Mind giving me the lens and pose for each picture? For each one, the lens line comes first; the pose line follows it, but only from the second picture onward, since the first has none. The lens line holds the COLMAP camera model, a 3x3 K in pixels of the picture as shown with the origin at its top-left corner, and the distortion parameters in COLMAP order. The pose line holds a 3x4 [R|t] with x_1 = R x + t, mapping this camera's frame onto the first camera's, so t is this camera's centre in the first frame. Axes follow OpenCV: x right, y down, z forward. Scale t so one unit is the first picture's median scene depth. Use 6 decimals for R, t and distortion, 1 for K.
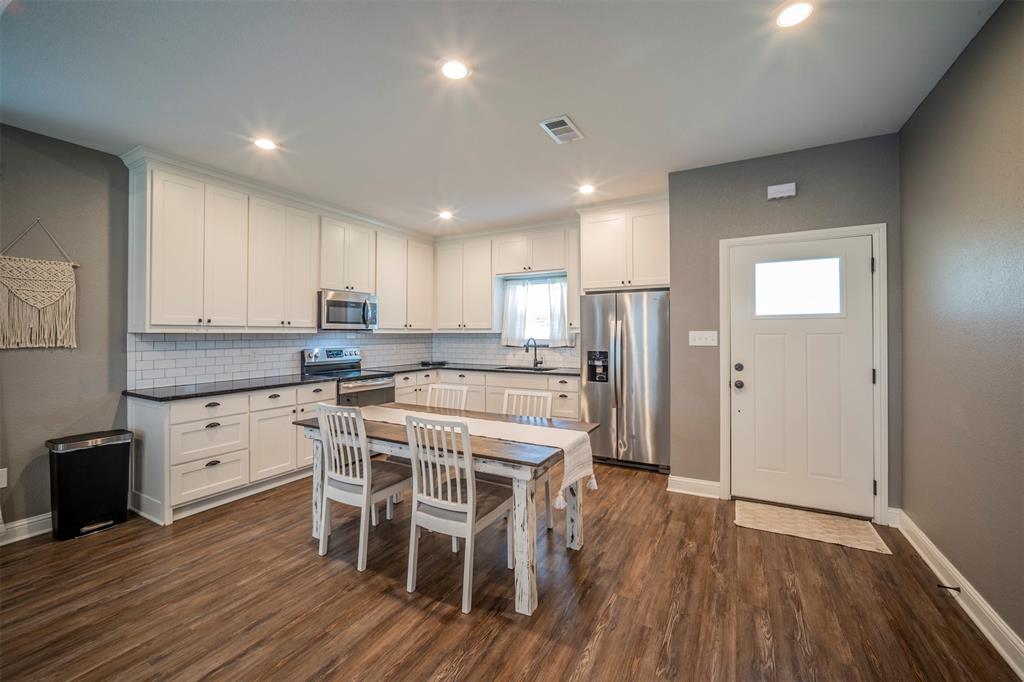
lens RADIAL K [[412.0, 0, 514.1], [0, 412.0, 334.8], [0, 0, 1]] dist [-0.020118, 0.004395]
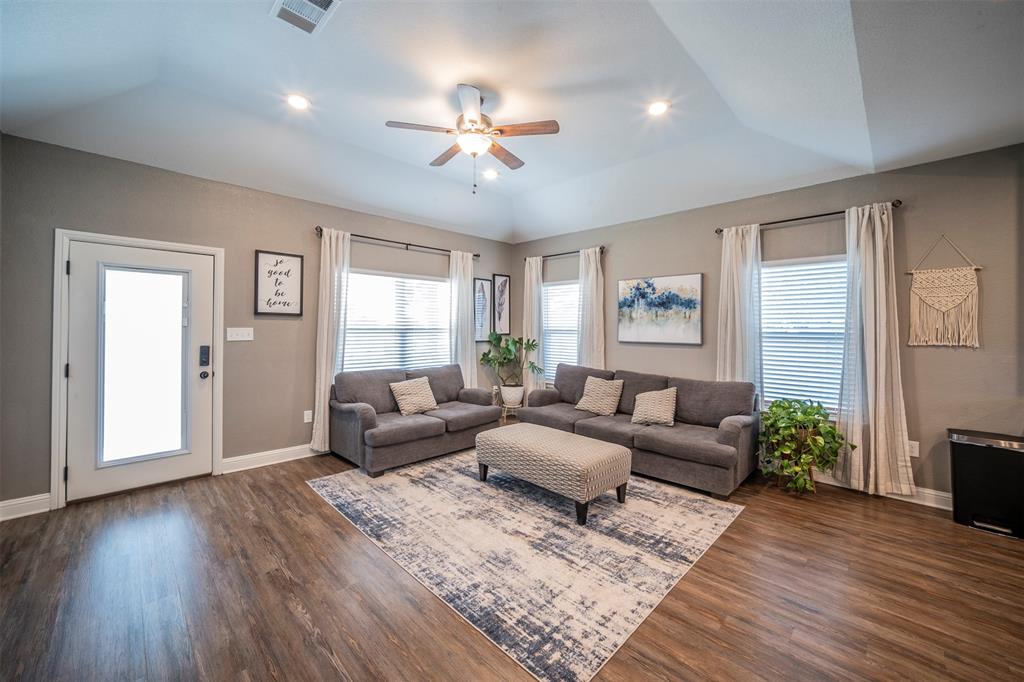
lens RADIAL K [[396.8, 0, 516.0], [0, 396.8, 318.3], [0, 0, 1]] dist [-0.015151, 0.001113]
pose [[-0.271119, -0.031745, -0.962022, 0.194388], [-0.009654, 0.999495, -0.030261, -0.000402], [0.962497, 0.001083, -0.271289, 0.112087]]
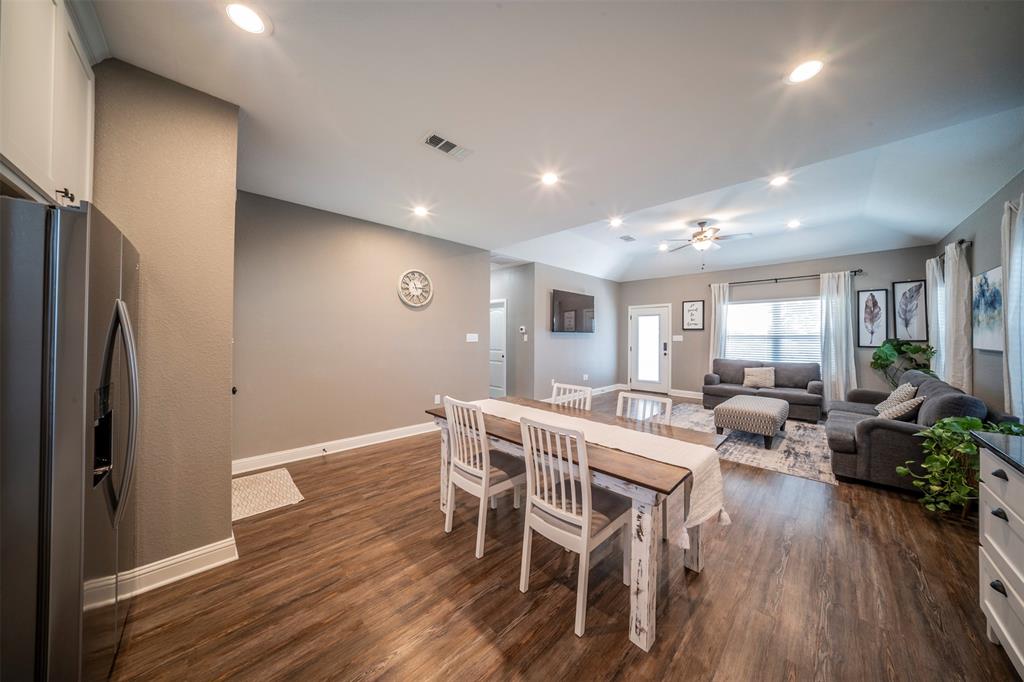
lens RADIAL K [[321.5, 0, 517.4], [0, 321.5, 333.3], [0, 0, 1]] dist [-0.000954, -0.000030]
pose [[-0.962582, -0.003437, 0.270969, -0.246583], [-0.004440, 0.999985, -0.003088, -0.004362], [-0.270955, -0.004175, -0.962583, 1.496099]]
